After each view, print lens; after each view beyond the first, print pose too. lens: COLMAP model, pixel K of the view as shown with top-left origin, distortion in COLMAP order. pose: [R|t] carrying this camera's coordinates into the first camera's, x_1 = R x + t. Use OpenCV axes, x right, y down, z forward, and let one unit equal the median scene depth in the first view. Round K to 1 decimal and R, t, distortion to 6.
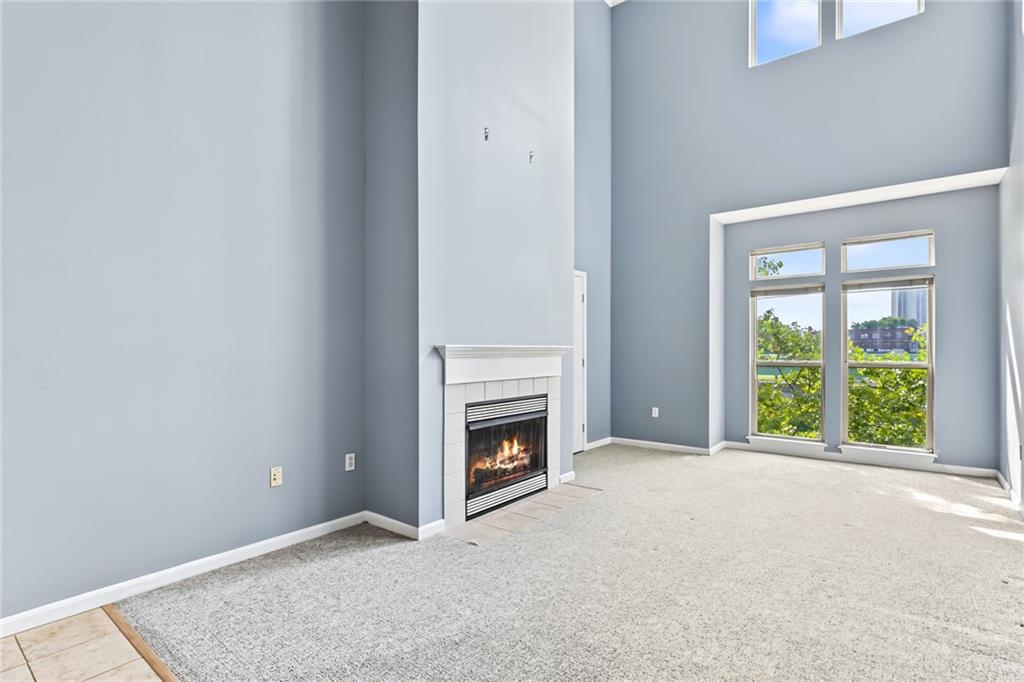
lens RADIAL K [[506.1, 0, 515.0], [0, 506.1, 339.1], [0, 0, 1]] dist [-0.001026, -0.000084]
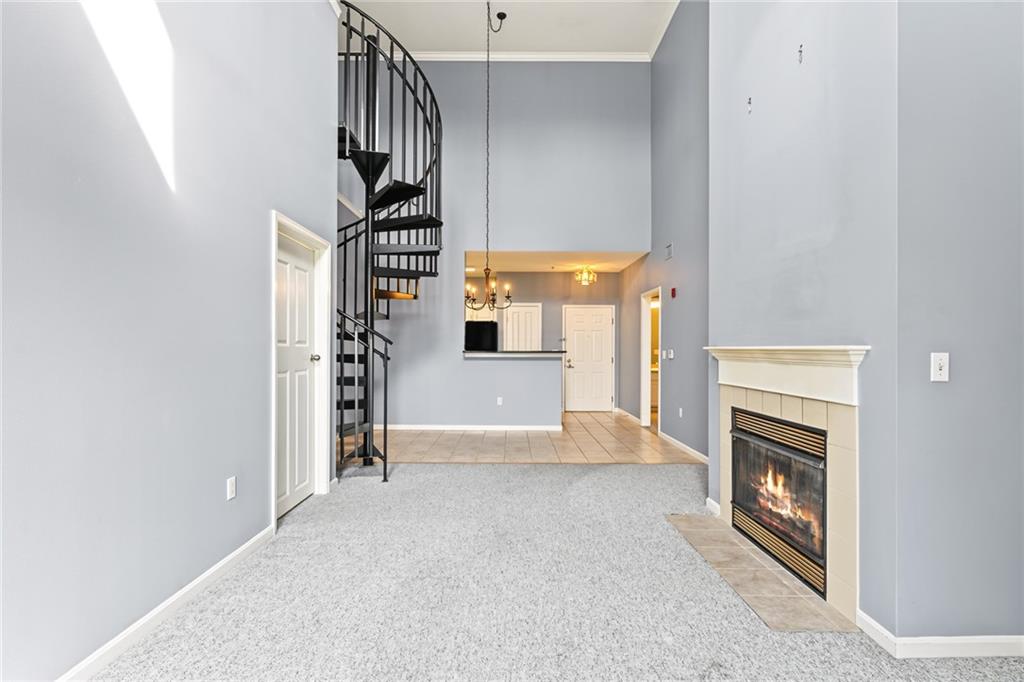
lens RADIAL K [[506.1, 0, 514.0], [0, 506.1, 345.1], [0, 0, 1]] dist [-0.001026, -0.000084]
pose [[-0.780401, -0.023352, -0.624844, 0.717501], [-0.013270, 0.999696, -0.020787, 0.029494], [0.625139, -0.007931, -0.780473, 1.269413]]
